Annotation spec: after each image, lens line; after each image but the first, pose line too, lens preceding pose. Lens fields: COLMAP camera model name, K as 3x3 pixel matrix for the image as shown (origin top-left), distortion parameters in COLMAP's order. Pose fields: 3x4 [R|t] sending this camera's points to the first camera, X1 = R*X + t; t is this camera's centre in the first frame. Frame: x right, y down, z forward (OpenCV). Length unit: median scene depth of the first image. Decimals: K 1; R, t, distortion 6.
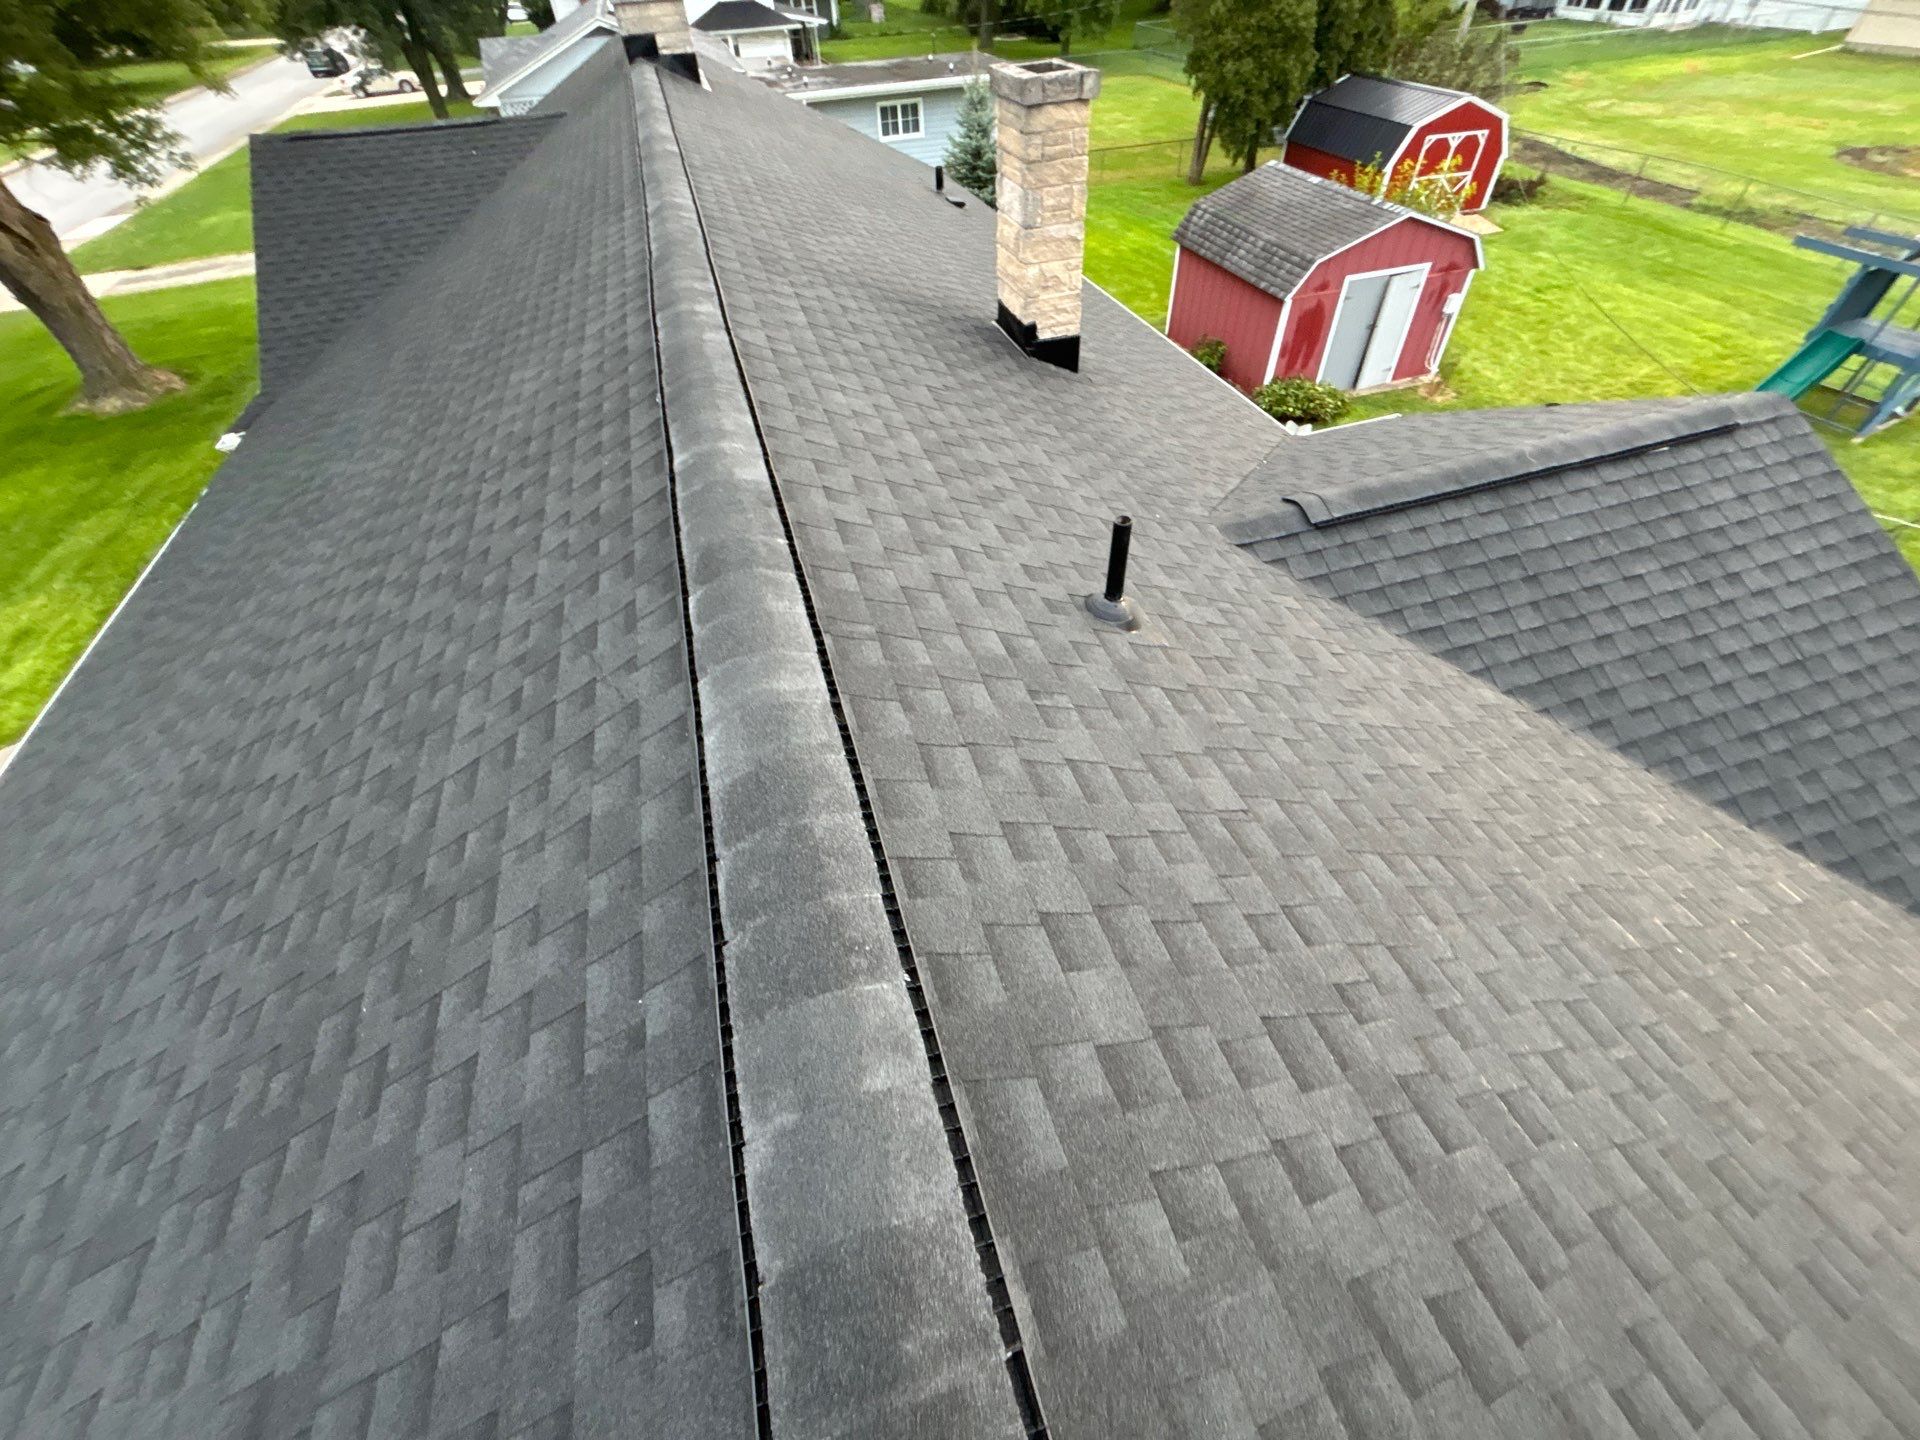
lens RADIAL K [[775.8, 0, 957.3], [0, 775.8, 715.6], [0, 0, 1]] dist [-0.002529, 0.000996]
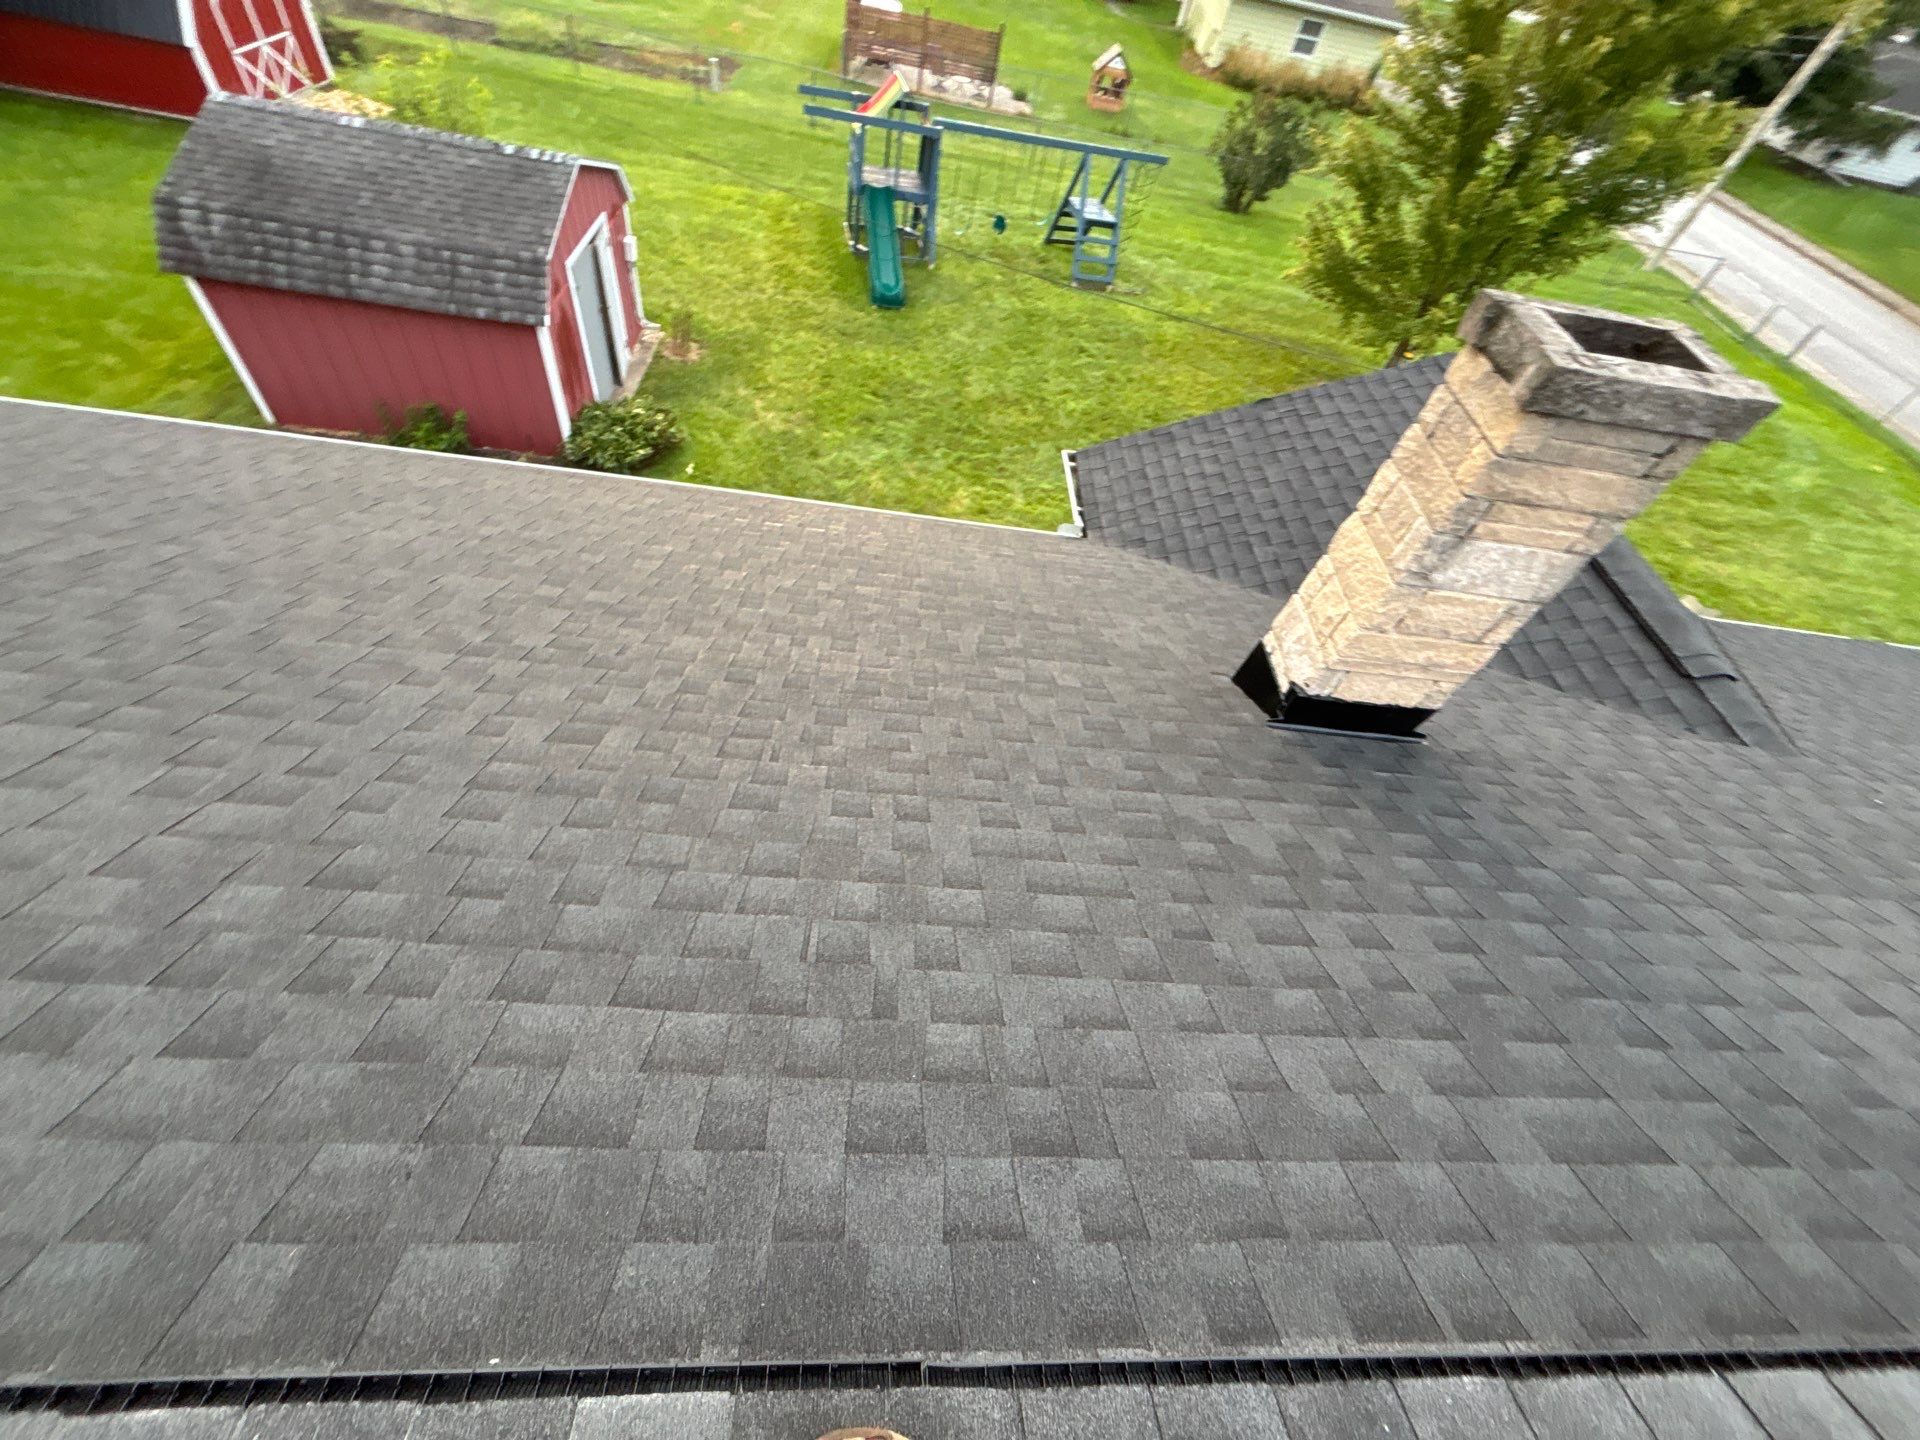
lens RADIAL K [[775.8, 0, 963.2], [0, 775.8, 716.6], [0, 0, 1]] dist [-0.002529, 0.000996]
pose [[0.277683, -0.691686, 0.666680, -0.141626], [0.565009, 0.678845, 0.468971, -0.344608], [-0.776954, 0.246455, 0.579313, 0.334850]]
